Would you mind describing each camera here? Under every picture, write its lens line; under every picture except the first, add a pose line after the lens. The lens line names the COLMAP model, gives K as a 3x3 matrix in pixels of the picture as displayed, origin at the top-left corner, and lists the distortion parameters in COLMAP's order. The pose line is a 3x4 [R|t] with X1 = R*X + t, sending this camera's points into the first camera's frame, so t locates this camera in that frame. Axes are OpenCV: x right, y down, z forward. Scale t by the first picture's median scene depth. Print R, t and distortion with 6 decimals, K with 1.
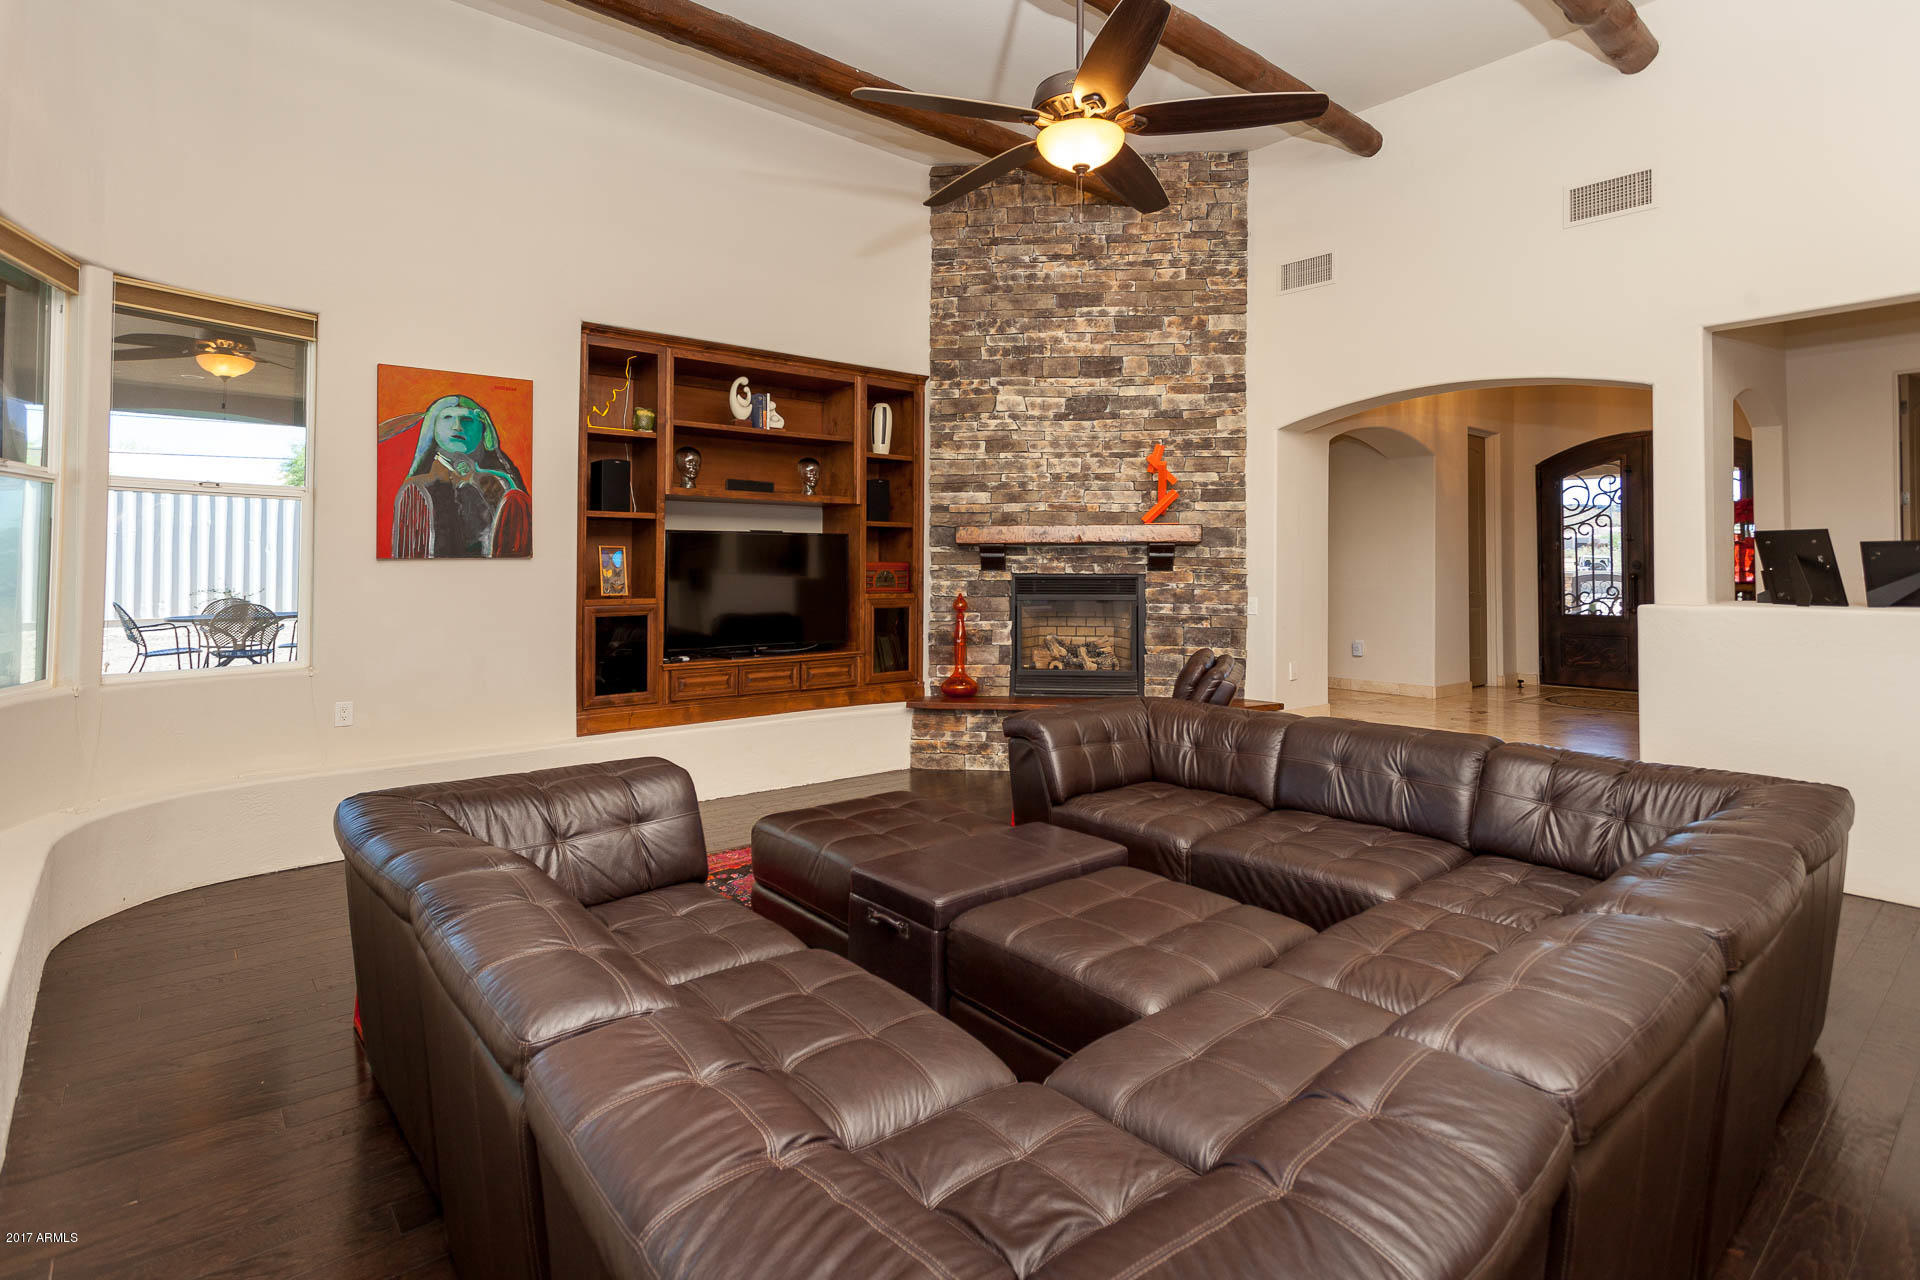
lens RADIAL K [[984.7, 0, 1029.8], [0, 984.7, 535.2], [0, 0, 1]] dist [-0.001914, 0.000116]
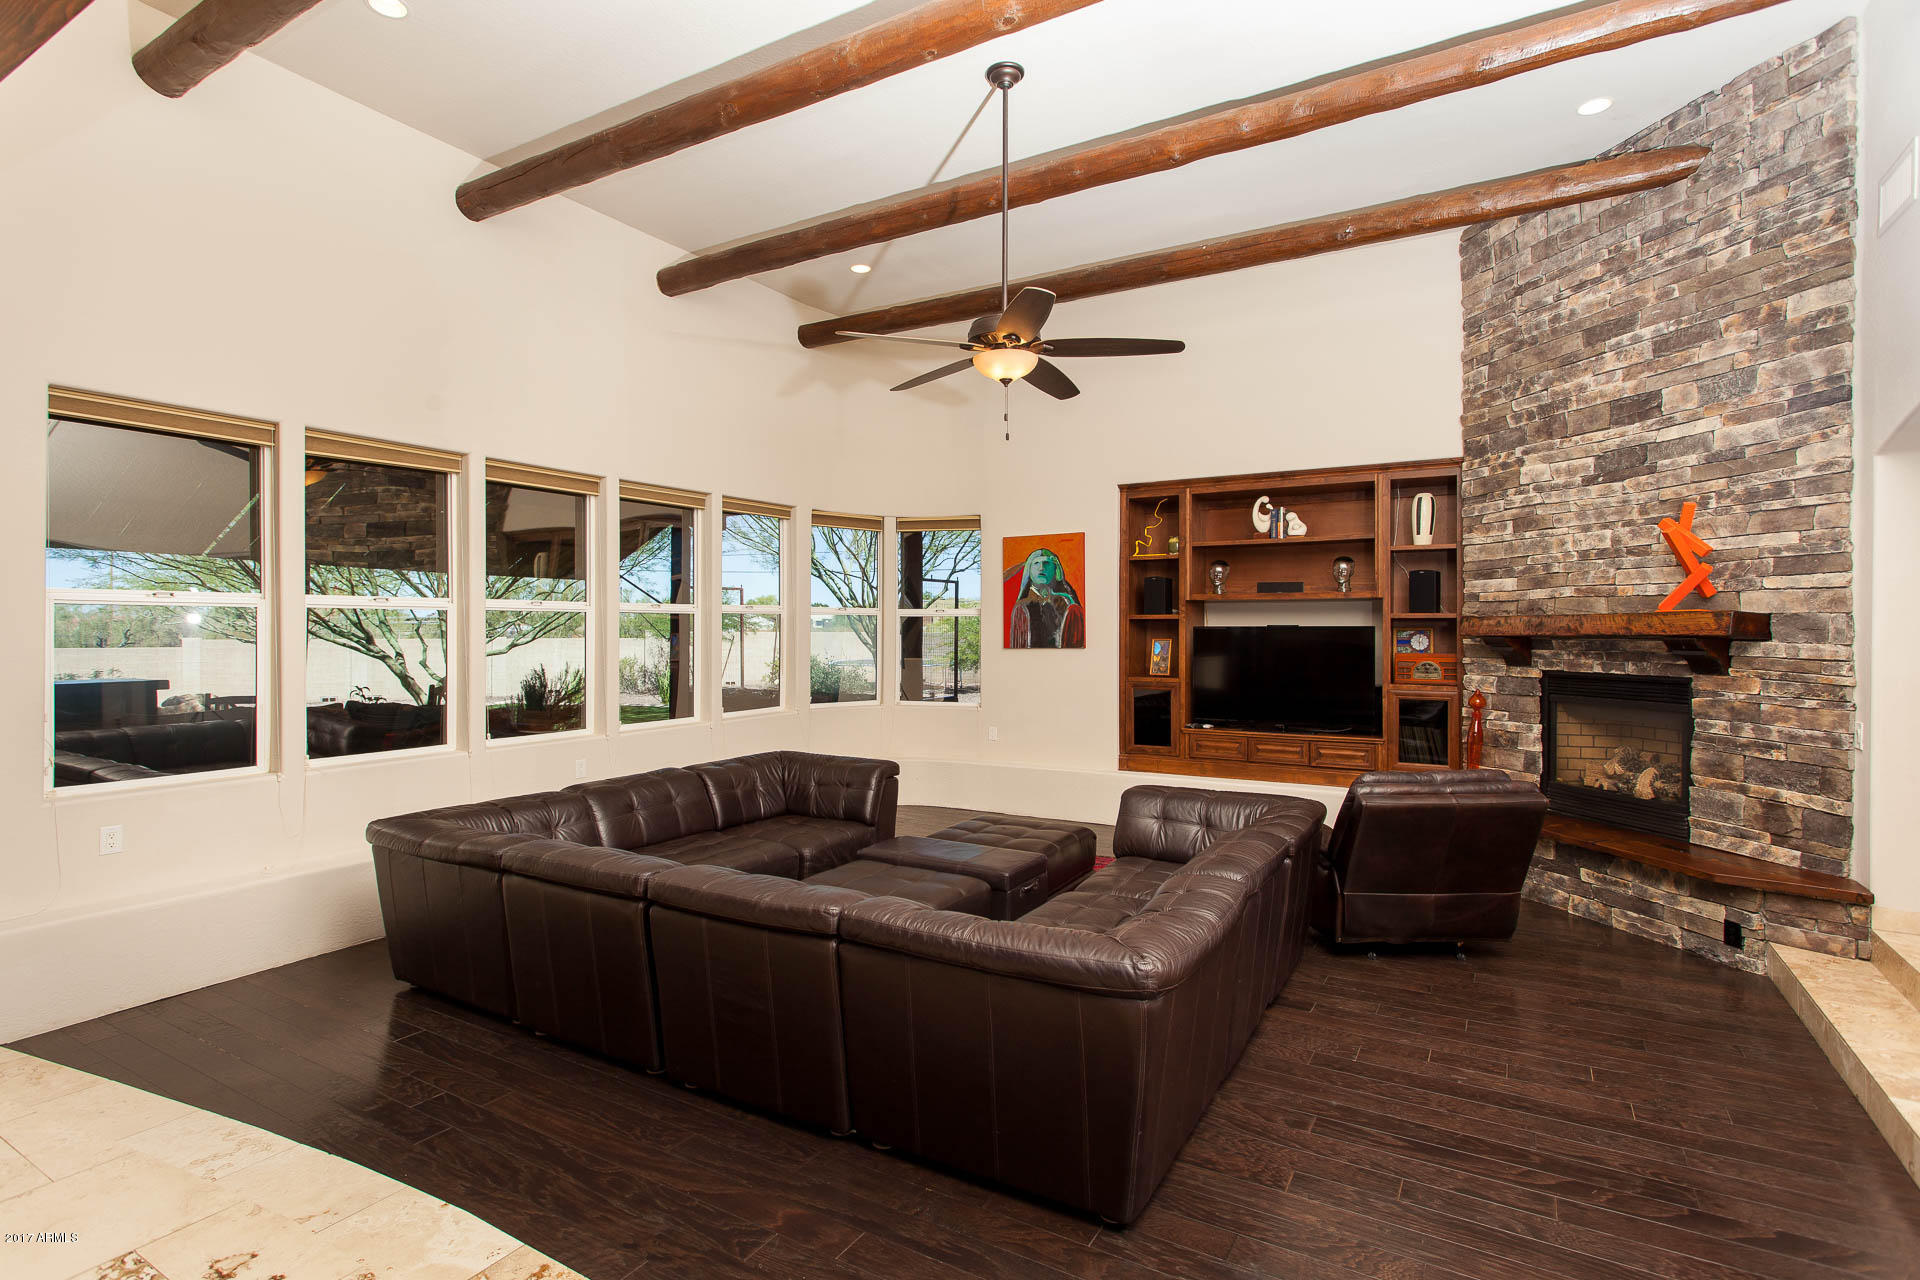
lens RADIAL K [[976.2, 0, 960.0], [0, 976.2, 640.0], [0, 0, 1]] dist [0.001519, 0.000999]
pose [[0.310978, 0.009516, -0.950369, 0.643094], [0.025441, 0.999508, 0.018333, -0.016455], [0.950076, -0.029880, 0.310583, 0.249663]]
